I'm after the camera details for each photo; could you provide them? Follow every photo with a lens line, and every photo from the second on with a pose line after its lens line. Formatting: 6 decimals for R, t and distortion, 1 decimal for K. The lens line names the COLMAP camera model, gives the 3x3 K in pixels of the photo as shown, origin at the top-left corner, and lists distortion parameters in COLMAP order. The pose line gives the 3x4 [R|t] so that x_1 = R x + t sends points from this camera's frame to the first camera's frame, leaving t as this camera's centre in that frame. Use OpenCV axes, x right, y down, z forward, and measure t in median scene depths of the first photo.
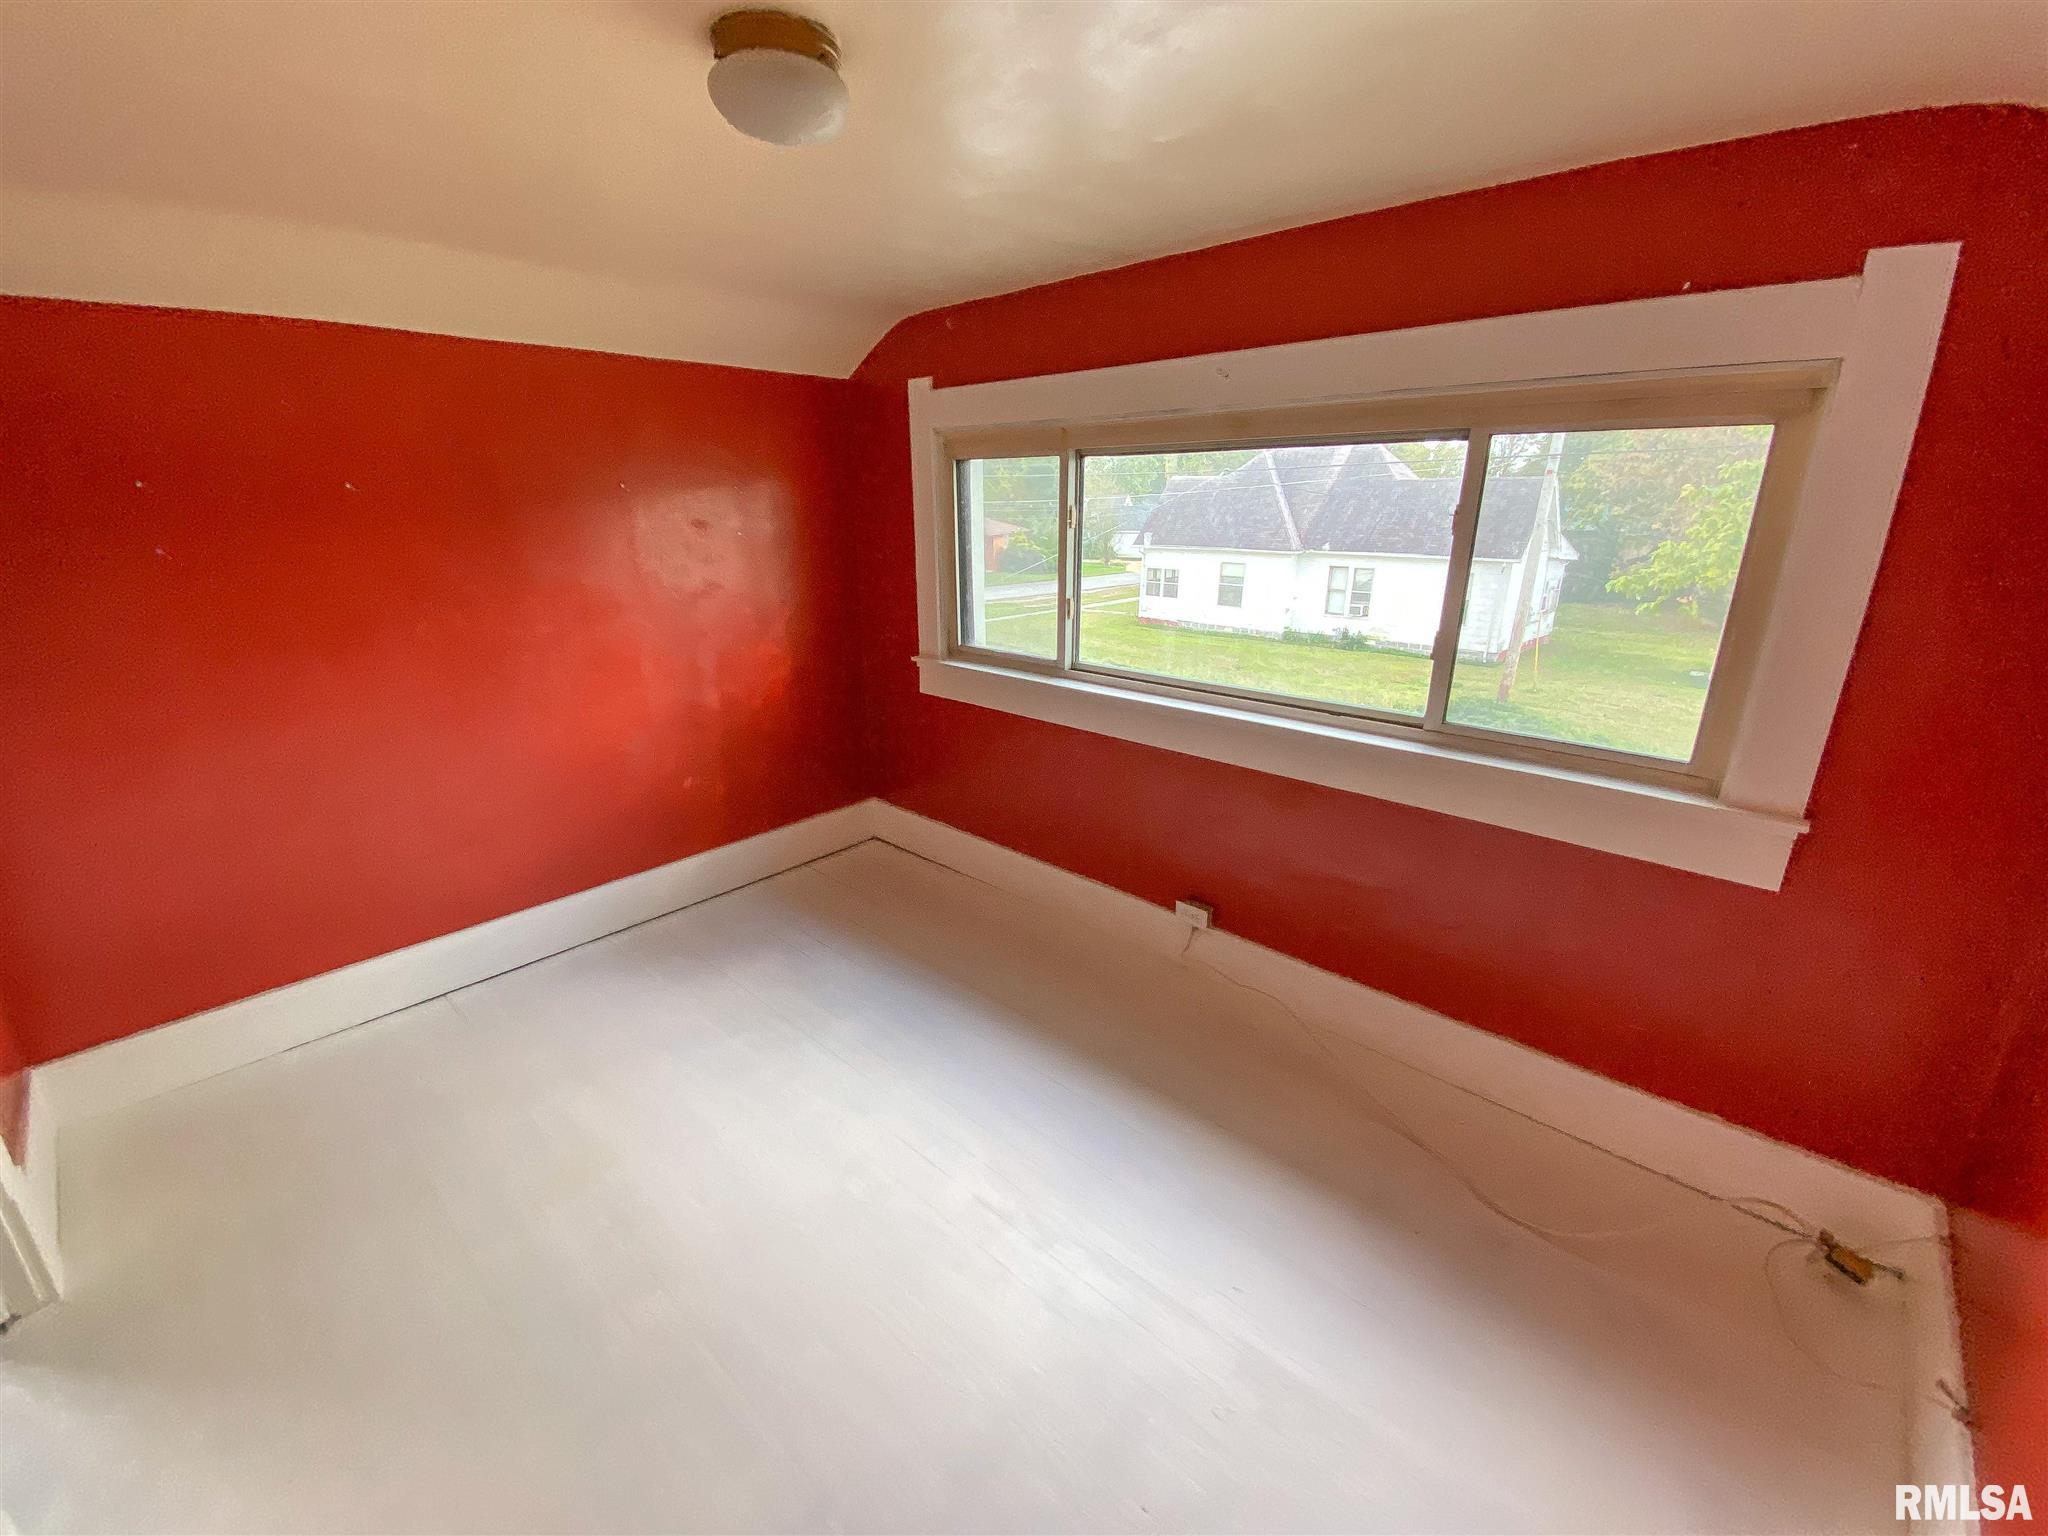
lens RADIAL K [[826.4, 0, 1023.8], [0, 826.4, 771.4], [0, 0, 1]] dist [0.031771, -0.027217]
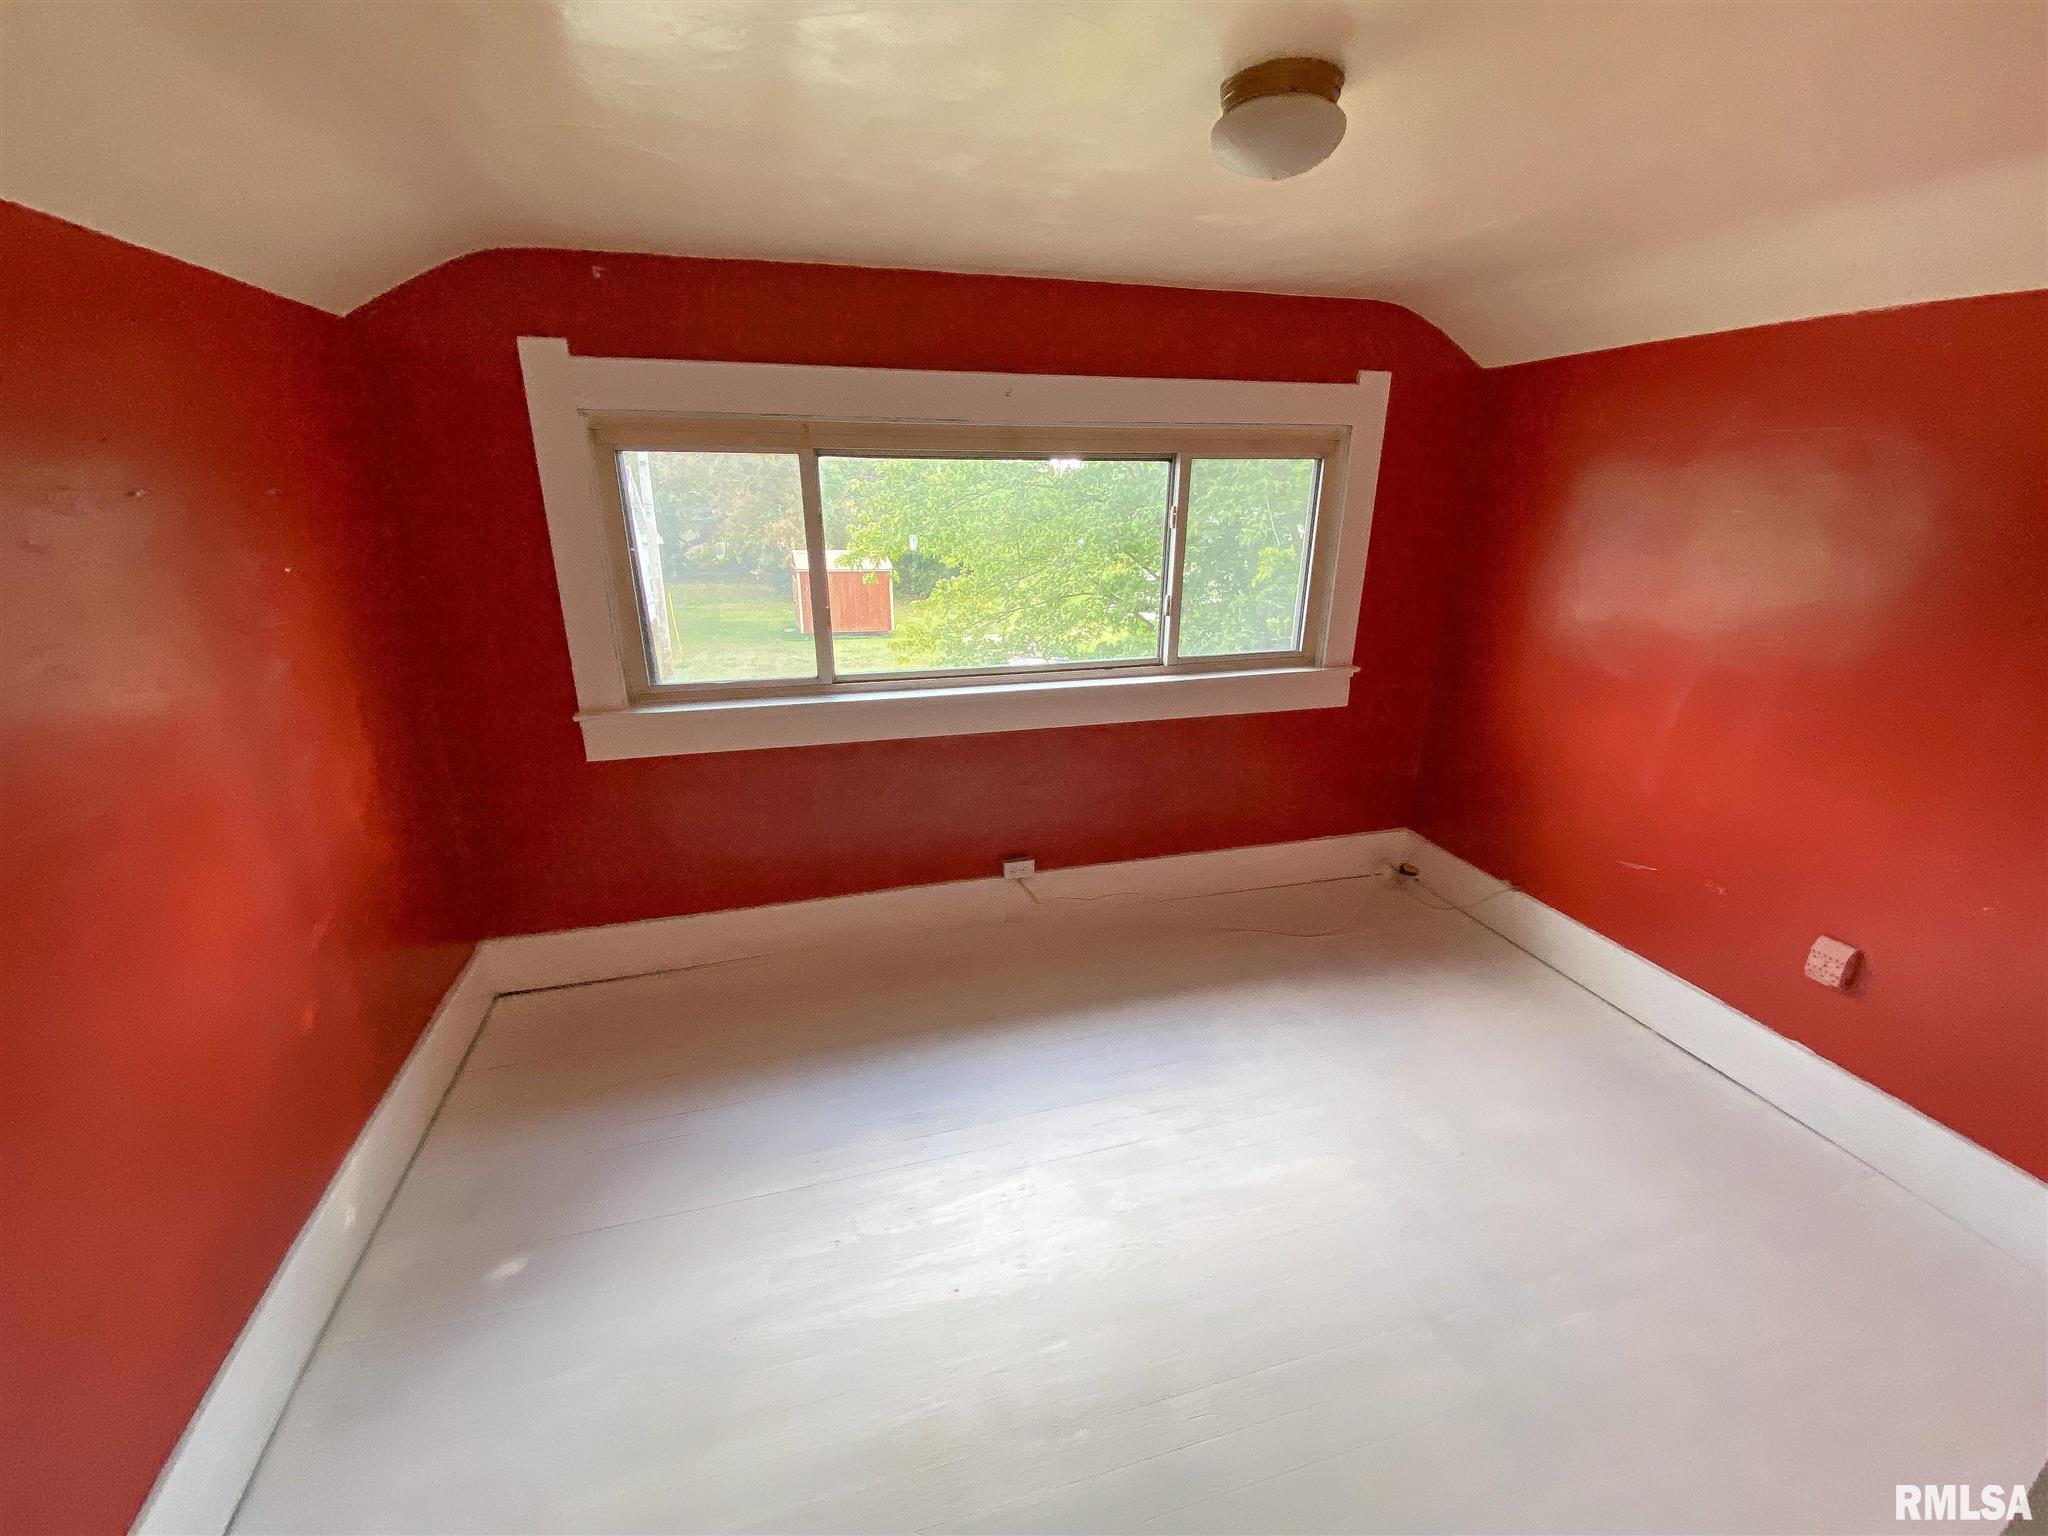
lens RADIAL K [[826.4, 0, 1023.8], [0, 826.4, 771.4], [0, 0, 1]] dist [0.031771, -0.027217]
pose [[0.533469, -0.271890, 0.800929, -0.649475], [0.265092, 0.952962, 0.146932, -0.116765], [-0.803204, 0.133936, 0.580452, 0.317440]]
